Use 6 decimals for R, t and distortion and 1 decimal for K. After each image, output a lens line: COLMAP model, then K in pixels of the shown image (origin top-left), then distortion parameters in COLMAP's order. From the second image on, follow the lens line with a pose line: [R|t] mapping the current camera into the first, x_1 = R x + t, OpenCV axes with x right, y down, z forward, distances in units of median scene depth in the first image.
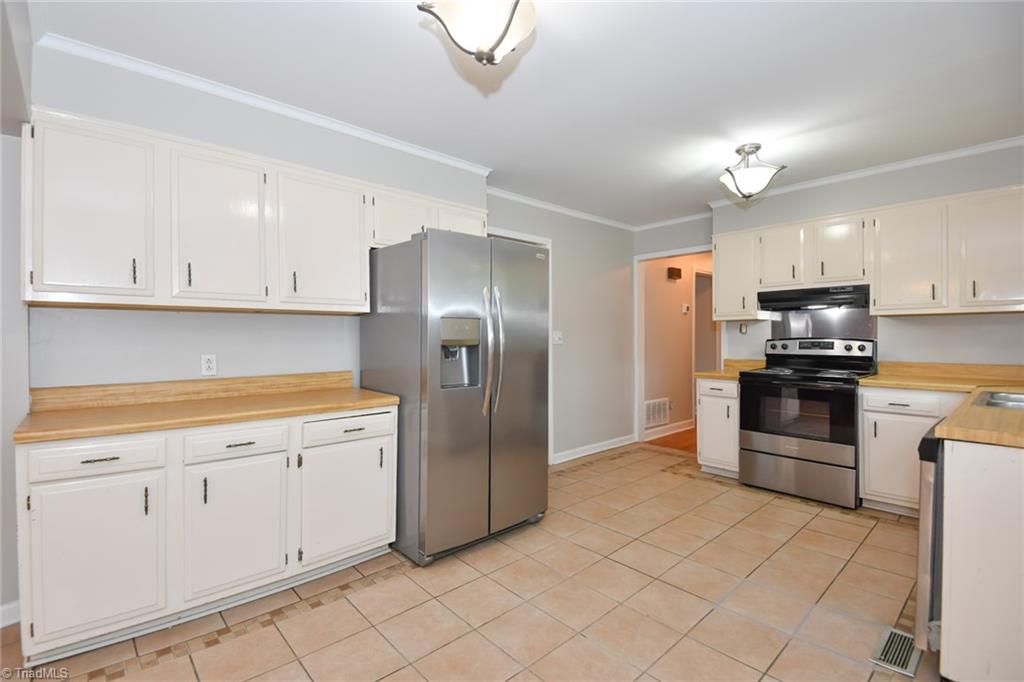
lens RADIAL K [[456.9, 0, 506.9], [0, 456.9, 342.4], [0, 0, 1]] dist [0.030316, -0.027607]
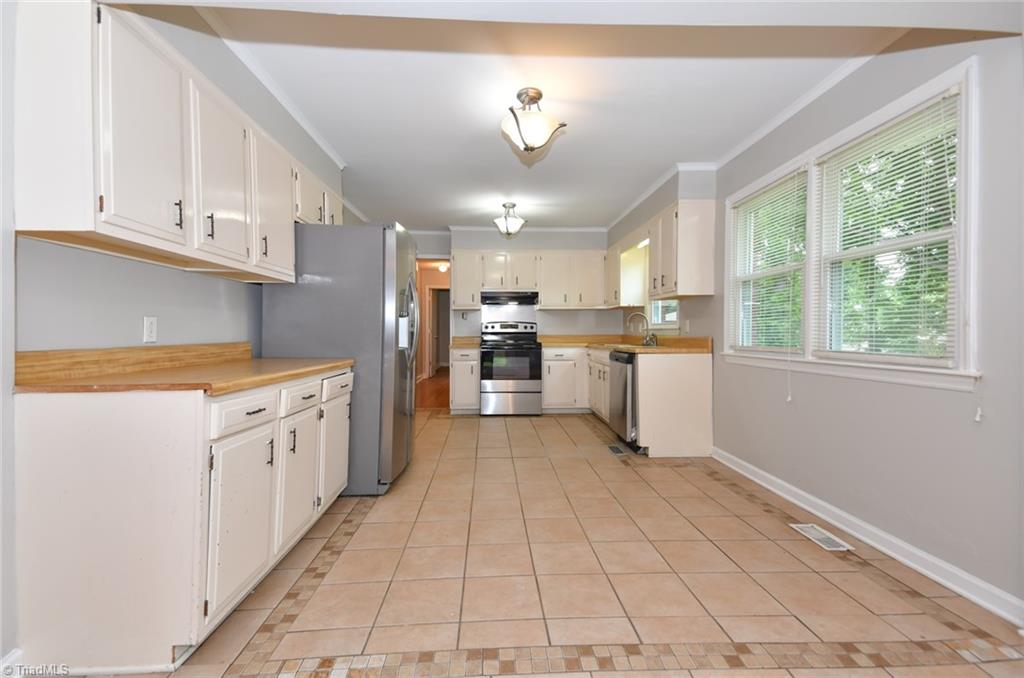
lens RADIAL K [[447.4, 0, 513.2], [0, 447.4, 334.2], [0, 0, 1]] dist [0.102187, -0.044474]
pose [[0.629207, -0.001447, 0.777236, -0.745478], [0.008713, 0.999949, -0.005192, 0.056564], [-0.777189, 0.010039, 0.629187, -0.033117]]
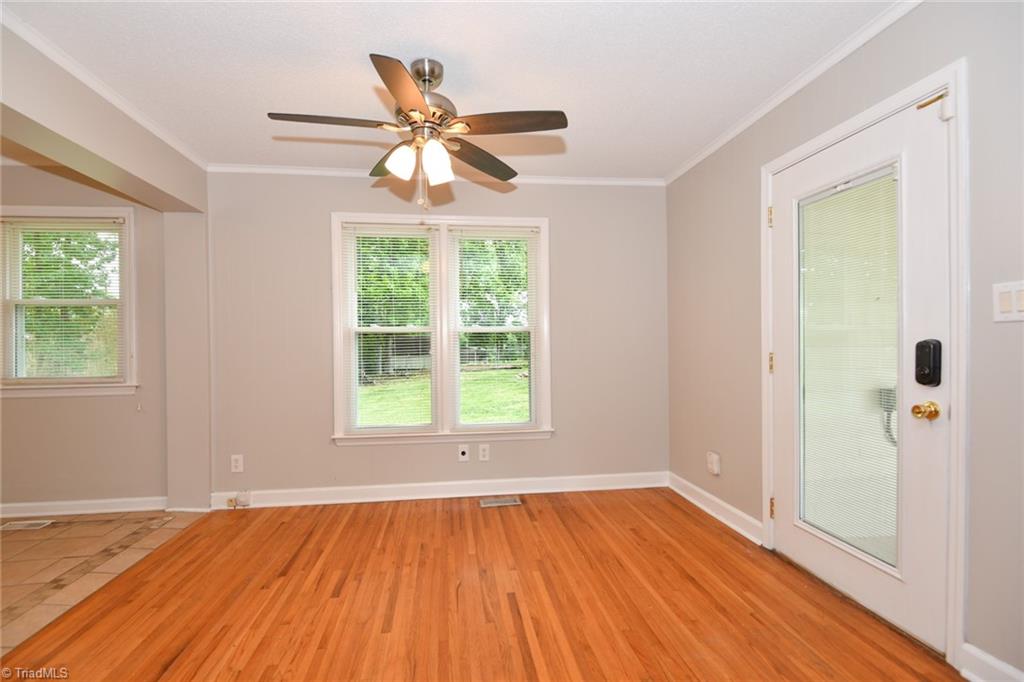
lens RADIAL K [[450.4, 0, 489.2], [0, 450.4, 346.9], [0, 0, 1]] dist [0.000166, 0.000056]
pose [[-0.822408, 0.013117, 0.568747, -1.189234], [0.021140, 0.999748, 0.007511, 0.030821], [-0.568506, 0.018200, -0.822478, 0.297672]]
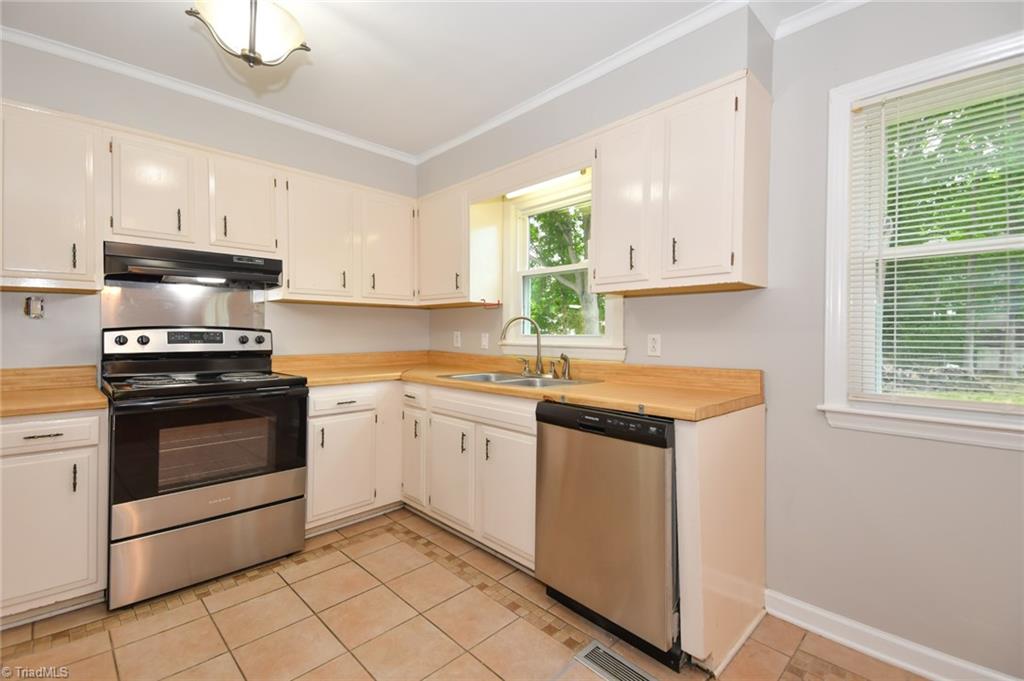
lens RADIAL K [[453.5, 0, 510.6], [0, 453.5, 331.7], [0, 0, 1]] dist [0.070491, -0.033688]
pose [[-0.033021, 0.003141, 0.999450, -0.031889], [0.009001, 0.999955, -0.002845, 0.005193], [-0.999414, 0.008902, -0.033048, 0.730552]]
